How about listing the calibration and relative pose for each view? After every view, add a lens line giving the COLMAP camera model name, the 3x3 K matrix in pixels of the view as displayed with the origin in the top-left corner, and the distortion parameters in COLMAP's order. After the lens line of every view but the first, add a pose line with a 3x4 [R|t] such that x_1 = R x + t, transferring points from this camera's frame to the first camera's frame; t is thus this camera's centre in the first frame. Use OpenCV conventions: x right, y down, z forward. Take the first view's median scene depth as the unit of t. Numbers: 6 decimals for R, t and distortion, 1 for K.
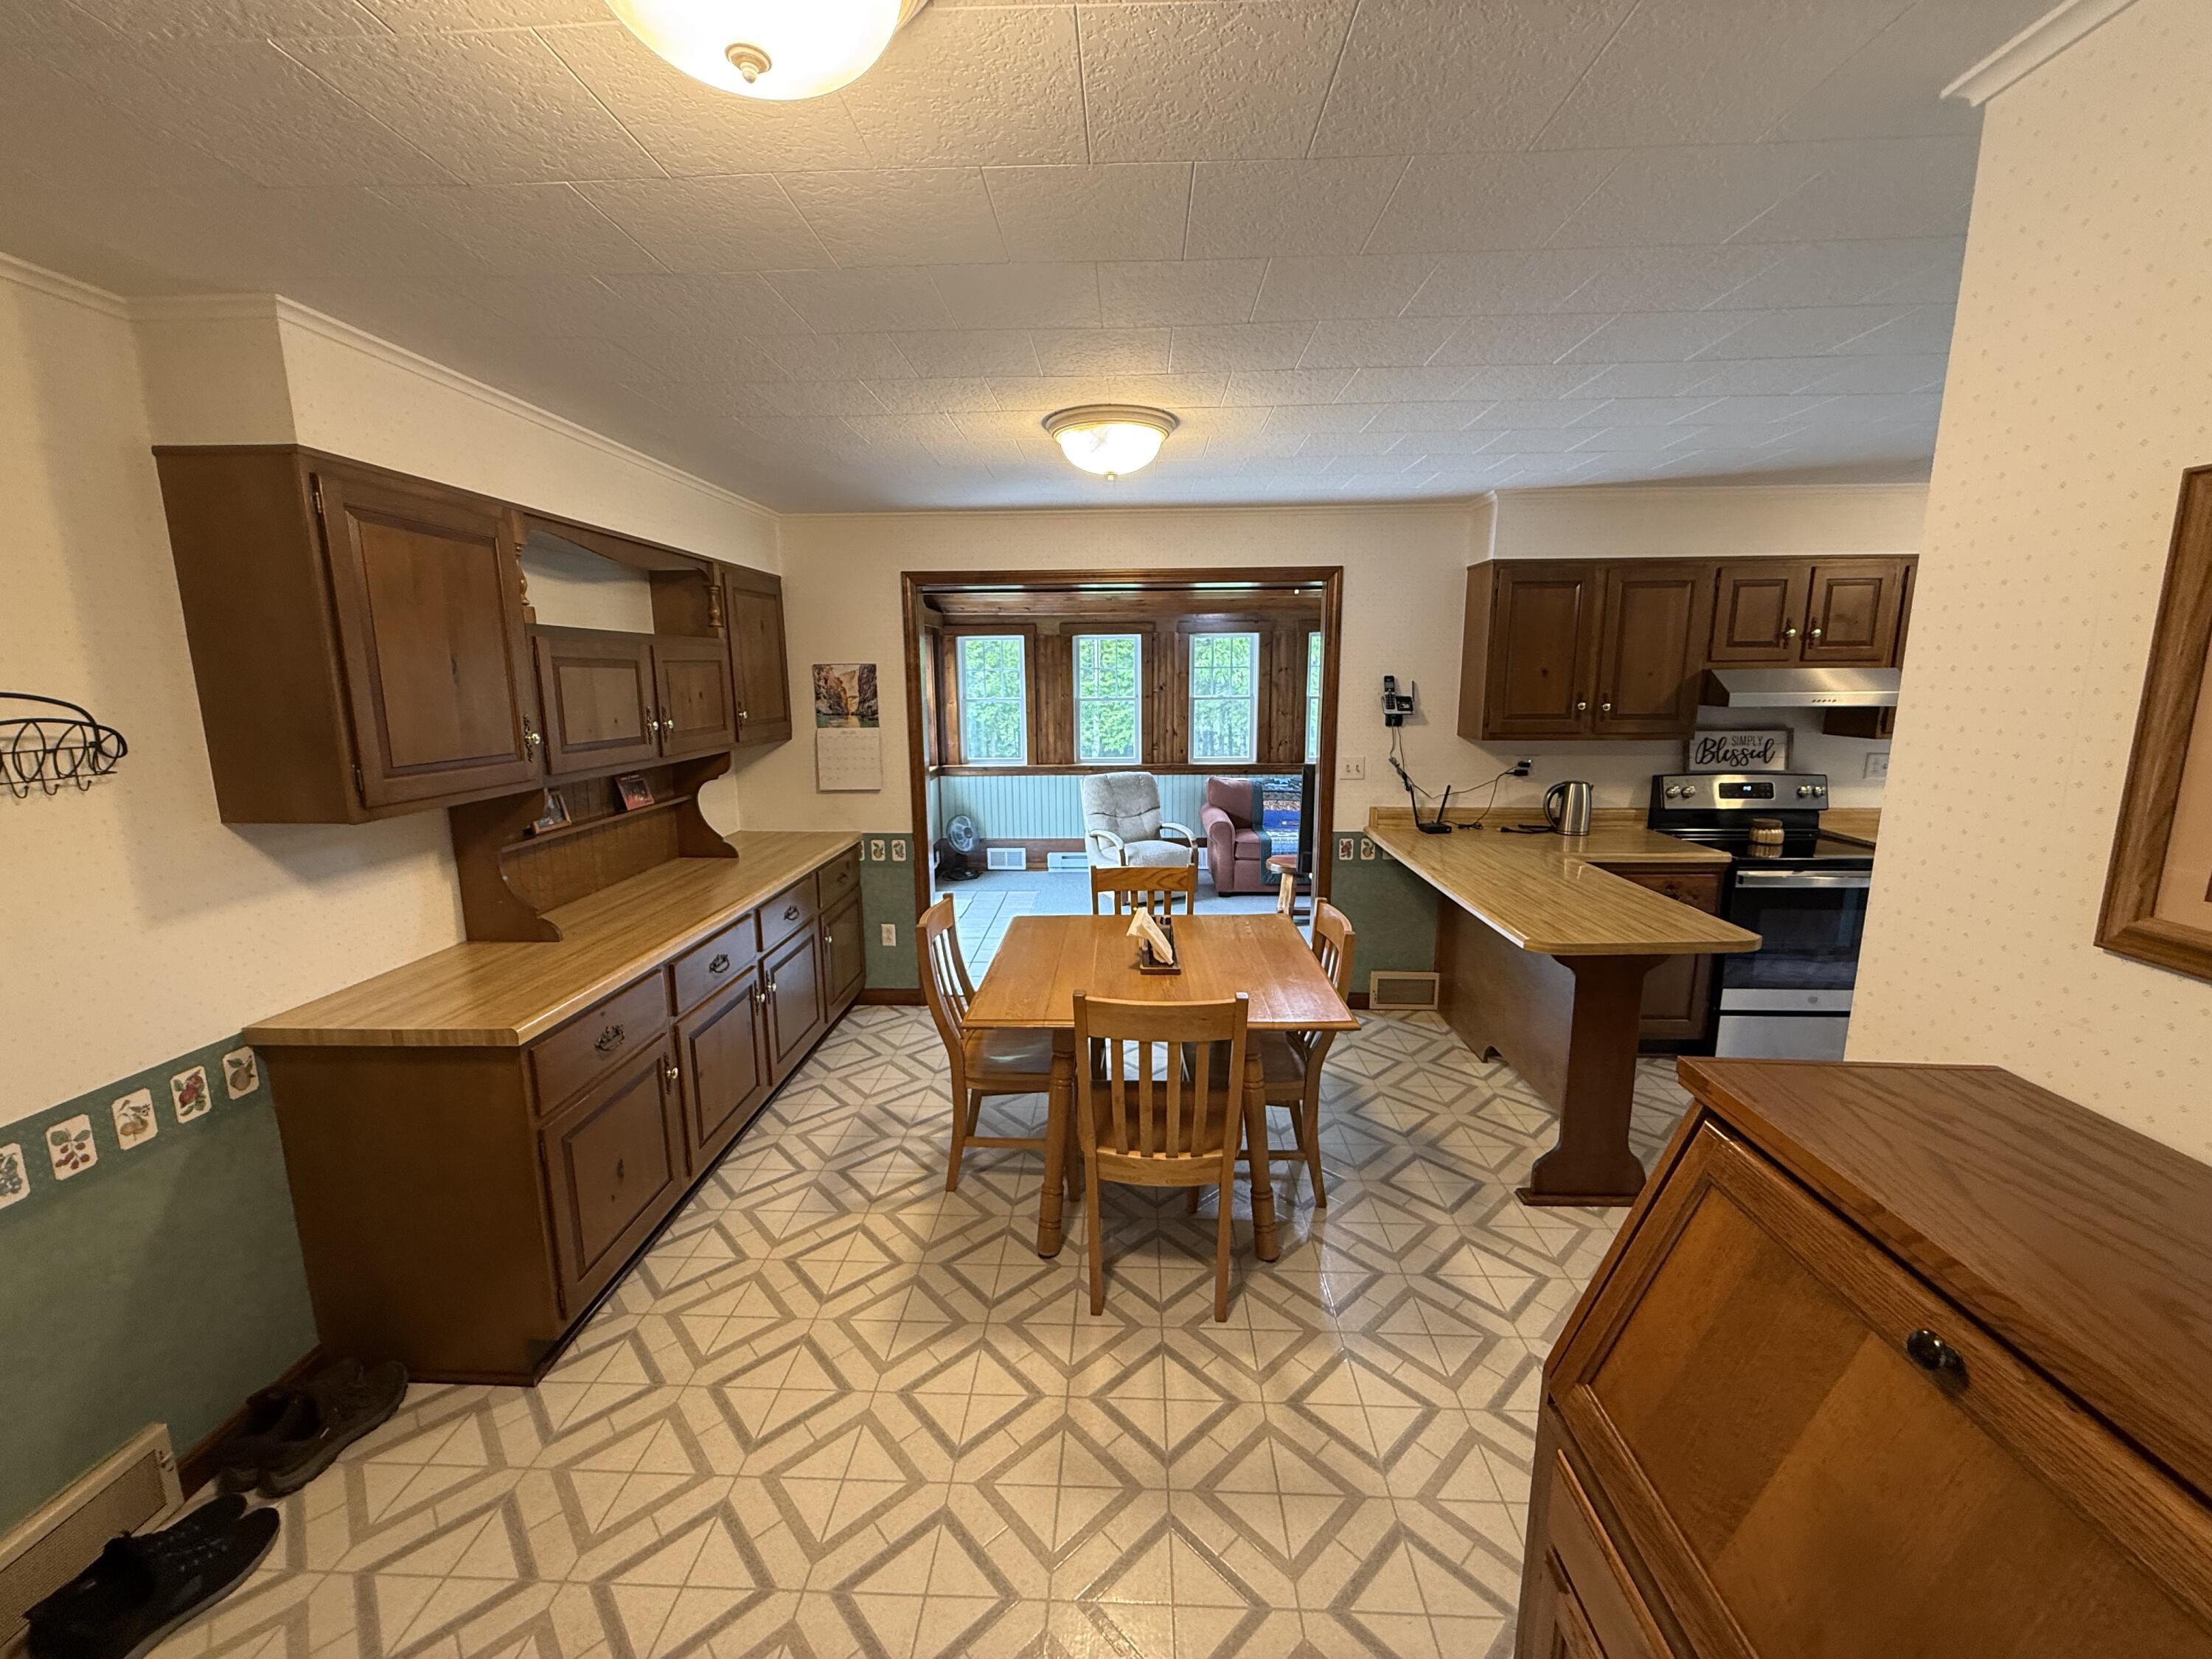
lens RADIAL K [[879.0, 0, 1088.5], [0, 879.0, 827.0], [0, 0, 1]] dist [-0.001621, -0.000131]
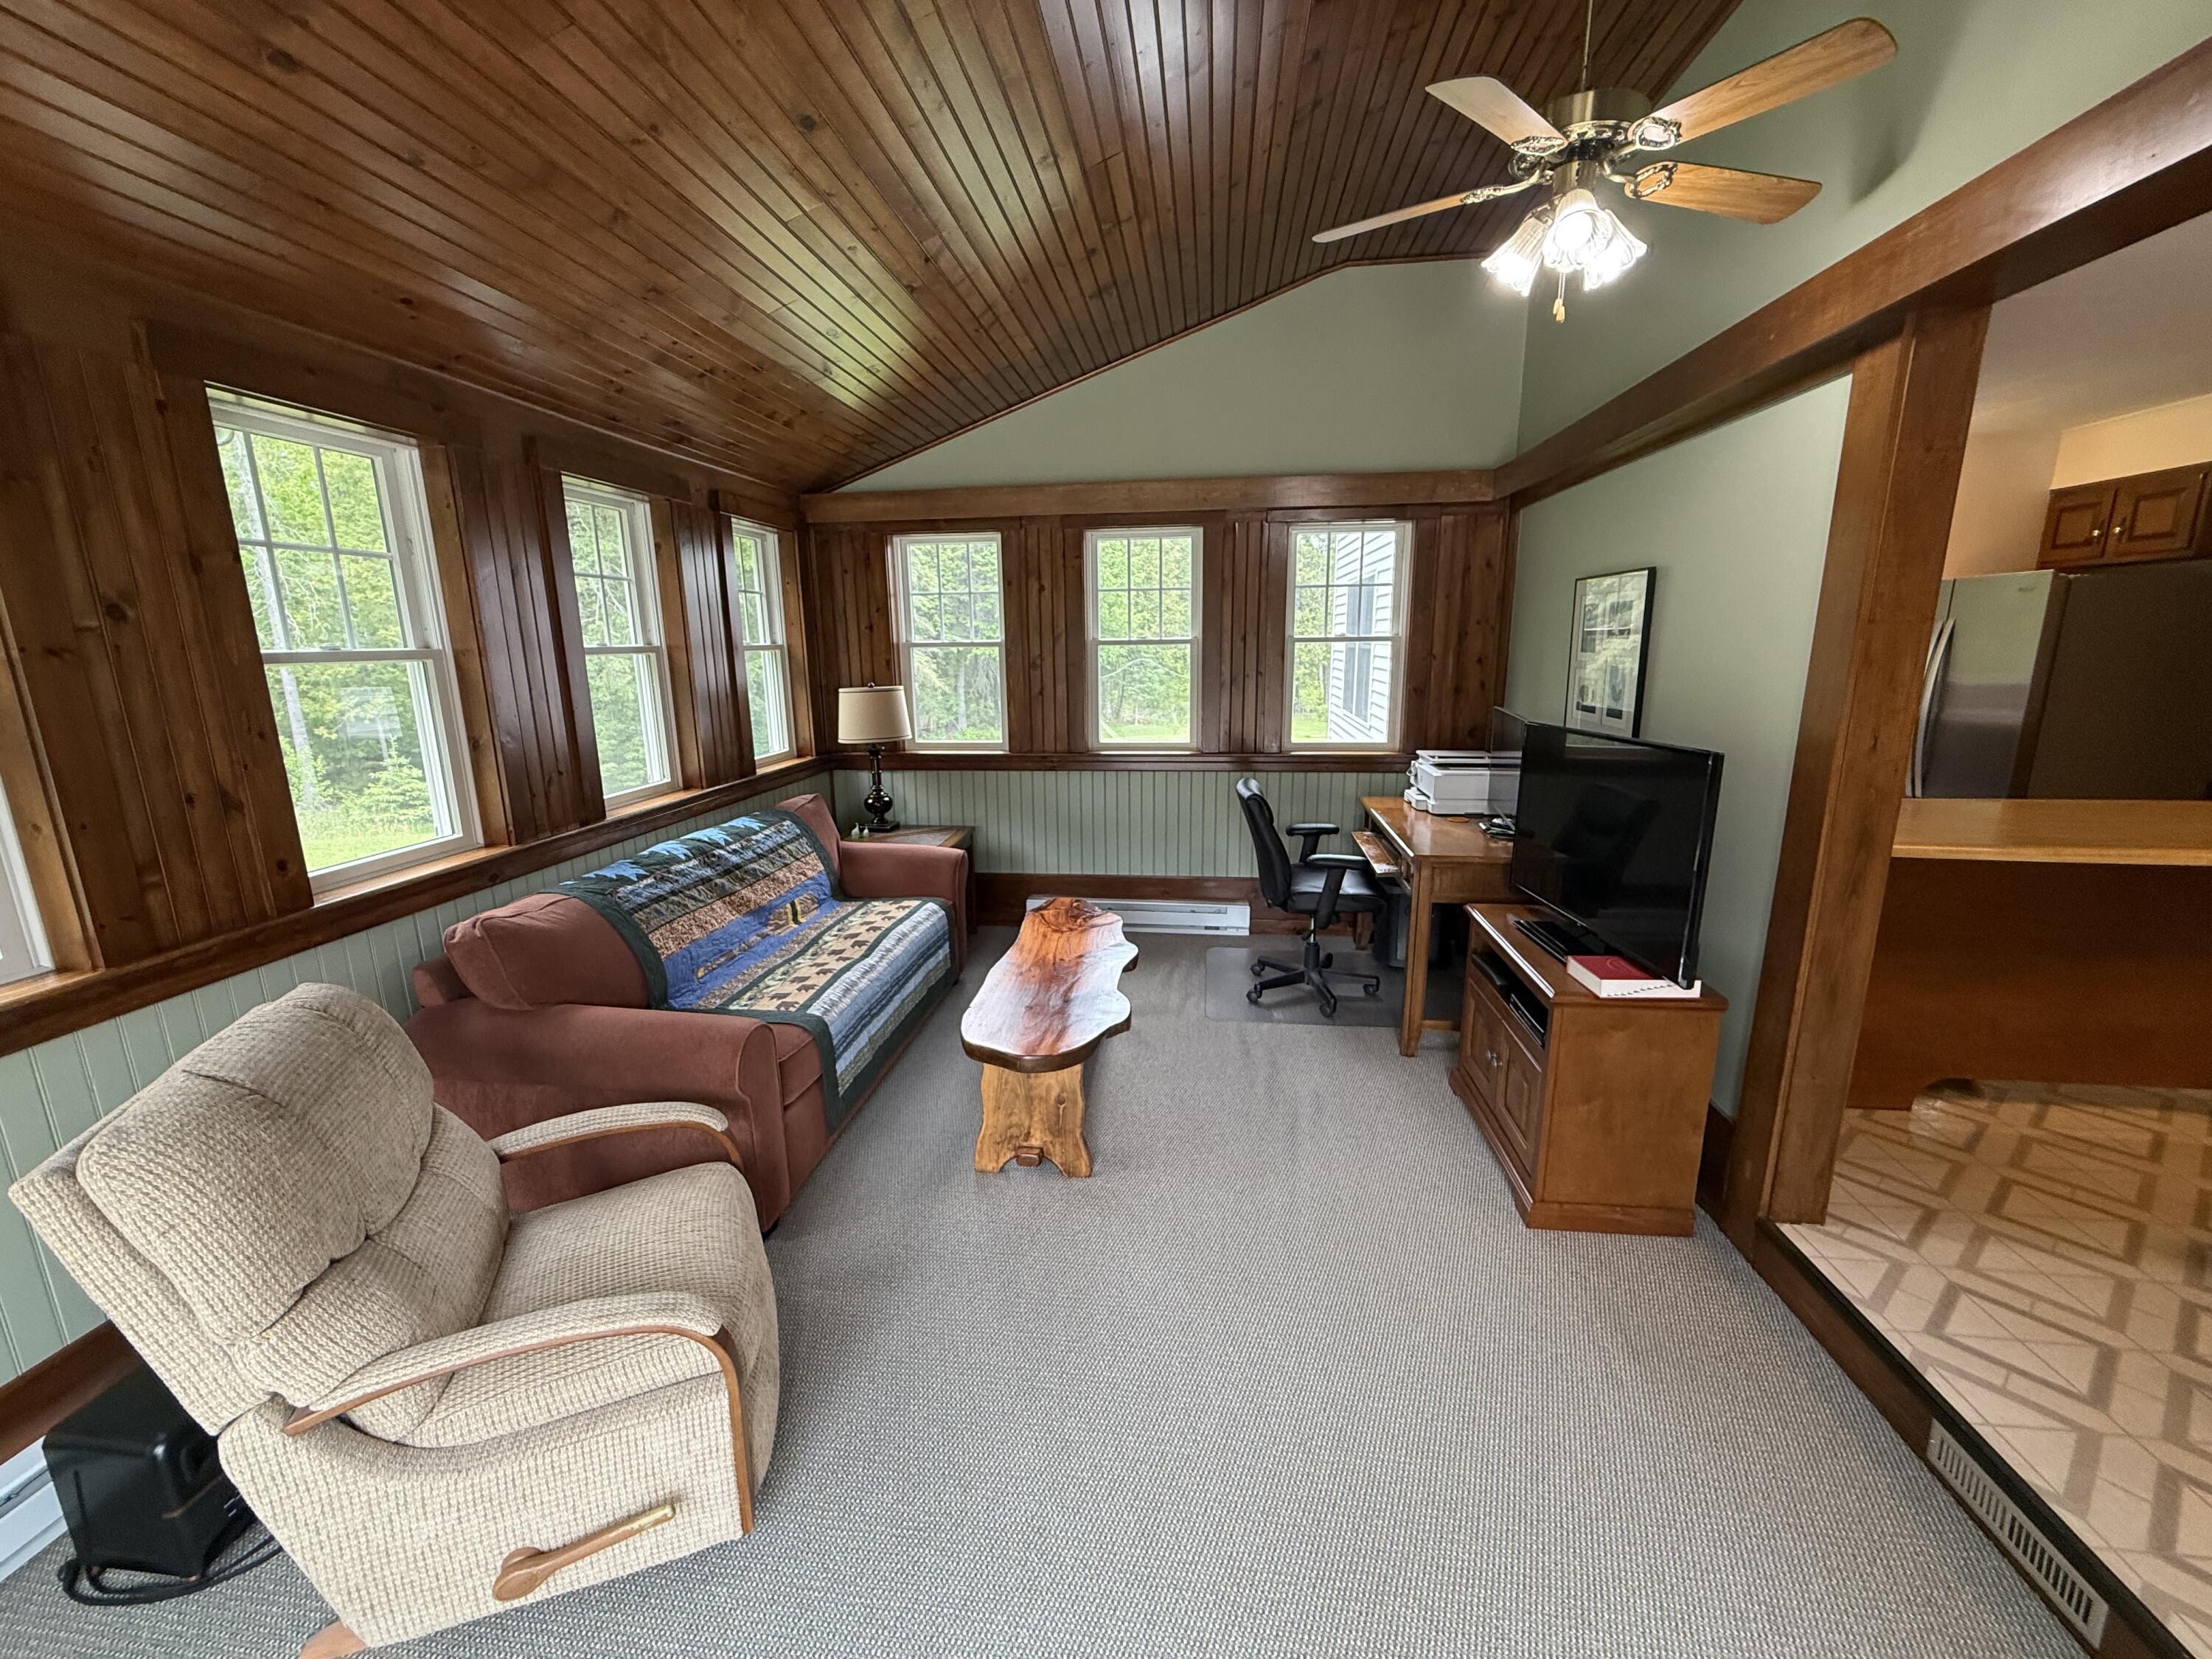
lens RADIAL K [[879.0, 0, 1096.6], [0, 879.0, 830.1], [0, 0, 1]] dist [-0.001621, -0.000131]
pose [[0.079025, -0.201884, 0.976216, -0.232881], [0.185900, 0.965085, 0.184533, -0.190700], [-0.979386, 0.166896, 0.113796, 1.419073]]
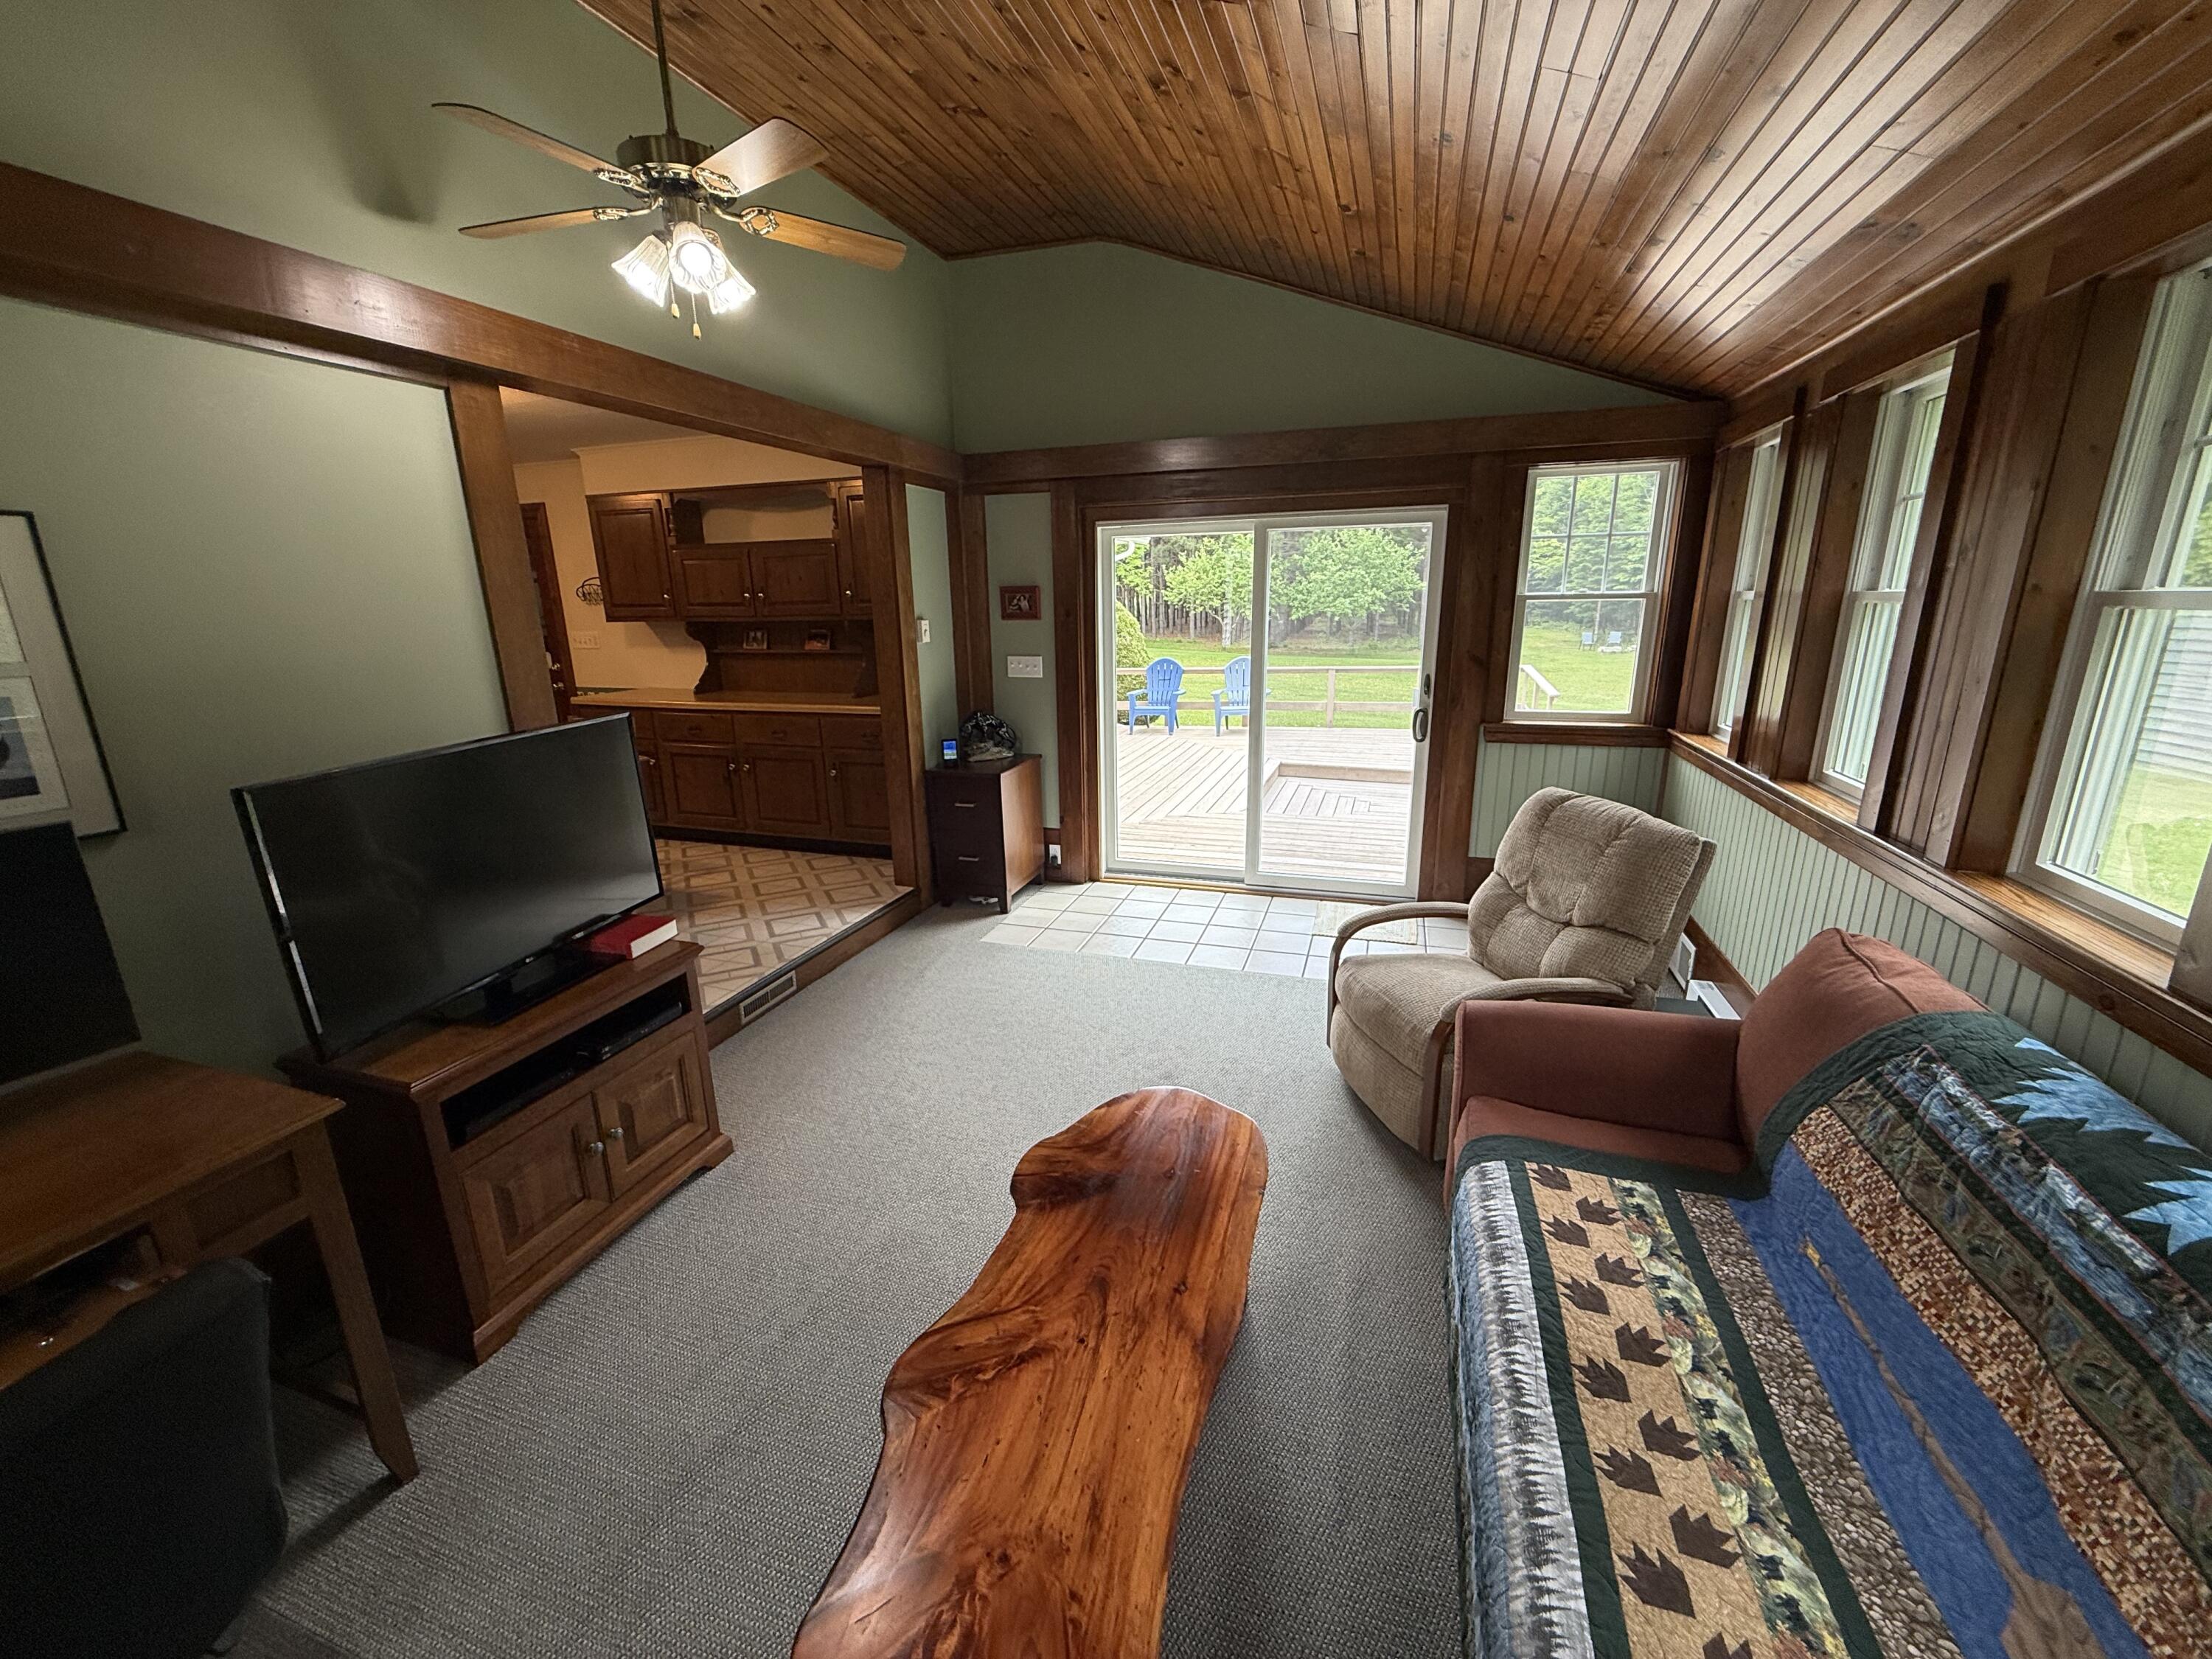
lens RADIAL K [[879.0, 0, 1097.2], [0, 879.0, 825.9], [0, 0, 1]] dist [-0.001621, -0.000131]
pose [[-0.277252, 0.257133, -0.925750, 0.772043], [-0.147664, 0.940672, 0.305502, -0.237826], [0.949382, 0.221401, -0.222834, 1.595610]]
